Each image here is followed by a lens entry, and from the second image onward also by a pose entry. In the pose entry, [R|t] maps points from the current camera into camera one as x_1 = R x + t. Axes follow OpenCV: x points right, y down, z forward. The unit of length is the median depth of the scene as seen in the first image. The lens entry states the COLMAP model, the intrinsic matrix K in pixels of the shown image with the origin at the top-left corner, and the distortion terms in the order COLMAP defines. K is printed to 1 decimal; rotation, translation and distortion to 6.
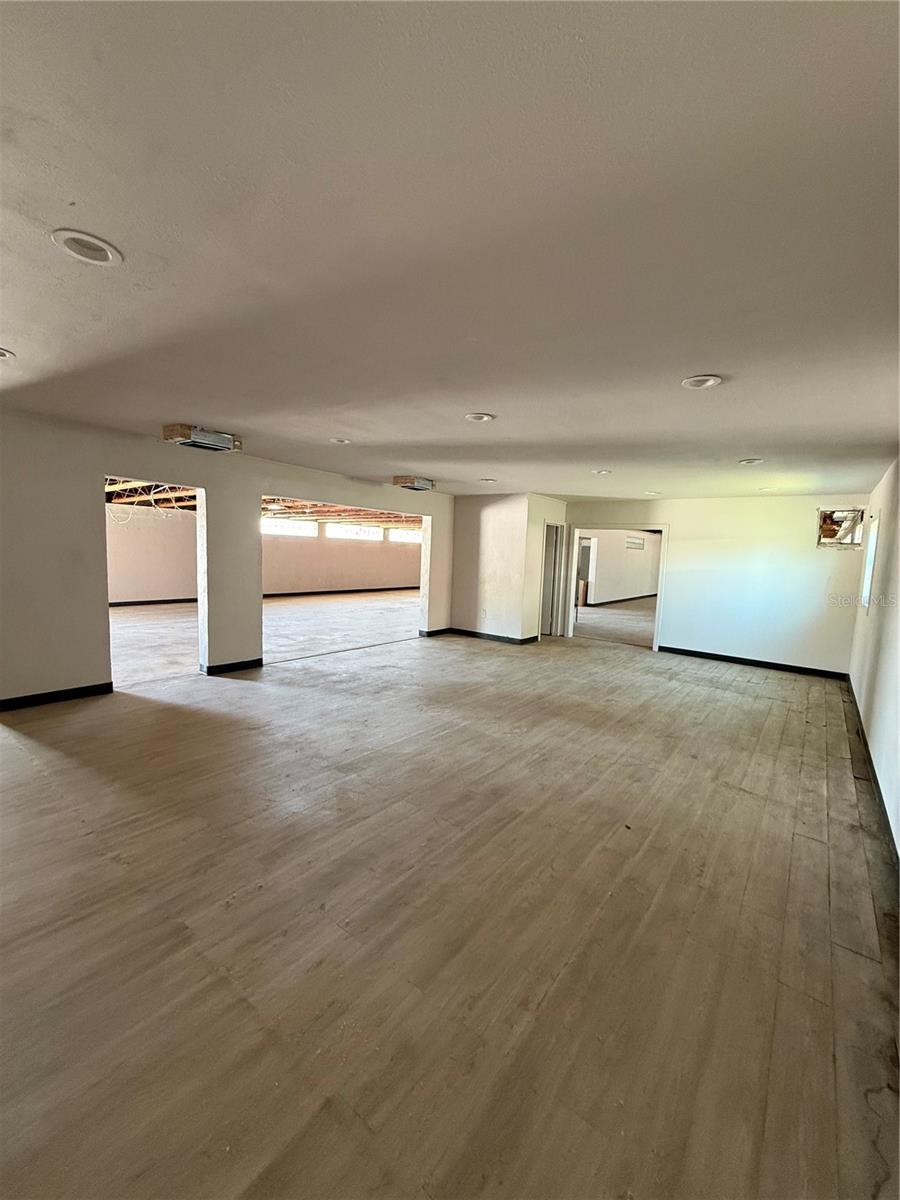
lens RADIAL K [[477.8, 0, 455.9], [0, 477.8, 598.2], [0, 0, 1]] dist [-0.000164, -0.000063]
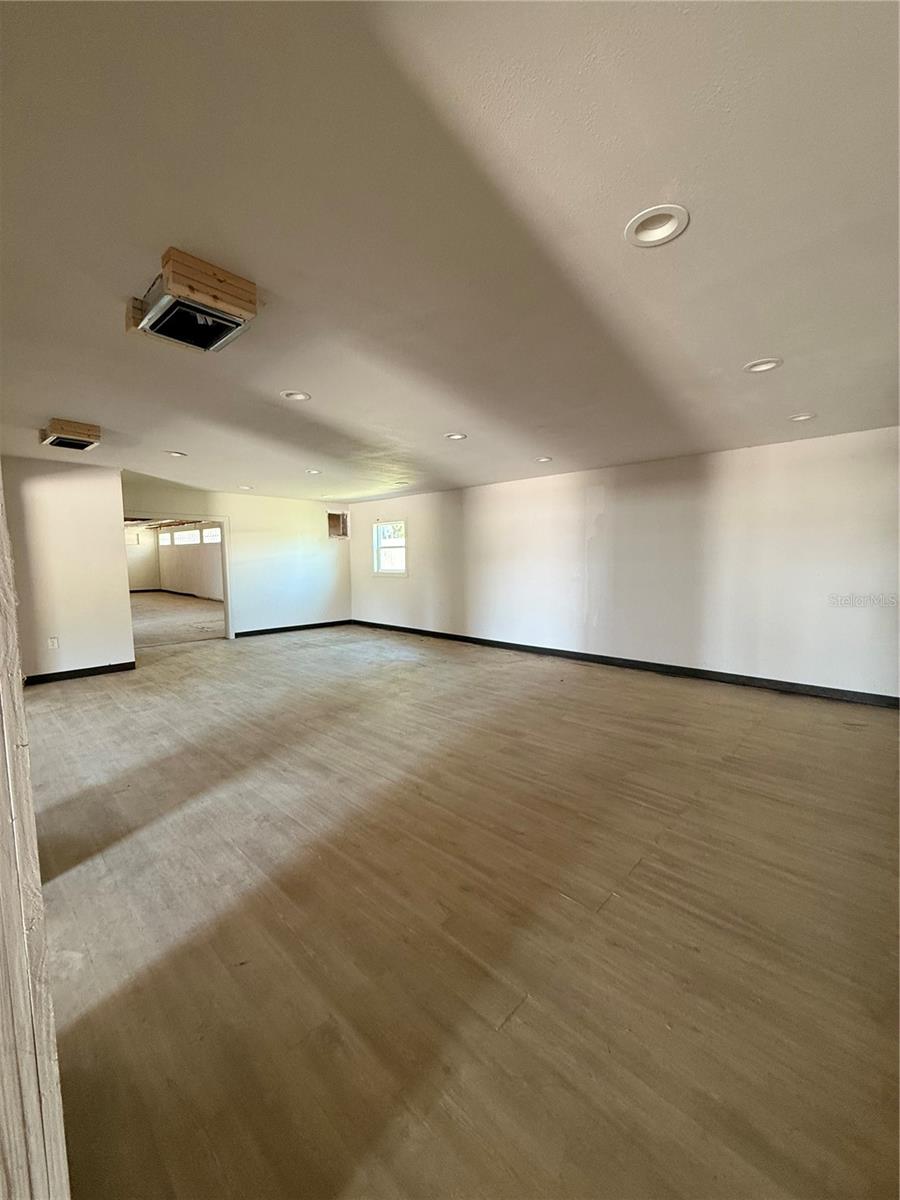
lens RADIAL K [[477.8, 0, 455.8], [0, 477.8, 603.0], [0, 0, 1]] dist [-0.000164, -0.000063]
pose [[0.086247, -0.136150, 0.986927, -0.977803], [0.103080, 0.986521, 0.127086, -0.084243], [-0.990927, 0.090772, 0.099119, 0.742339]]
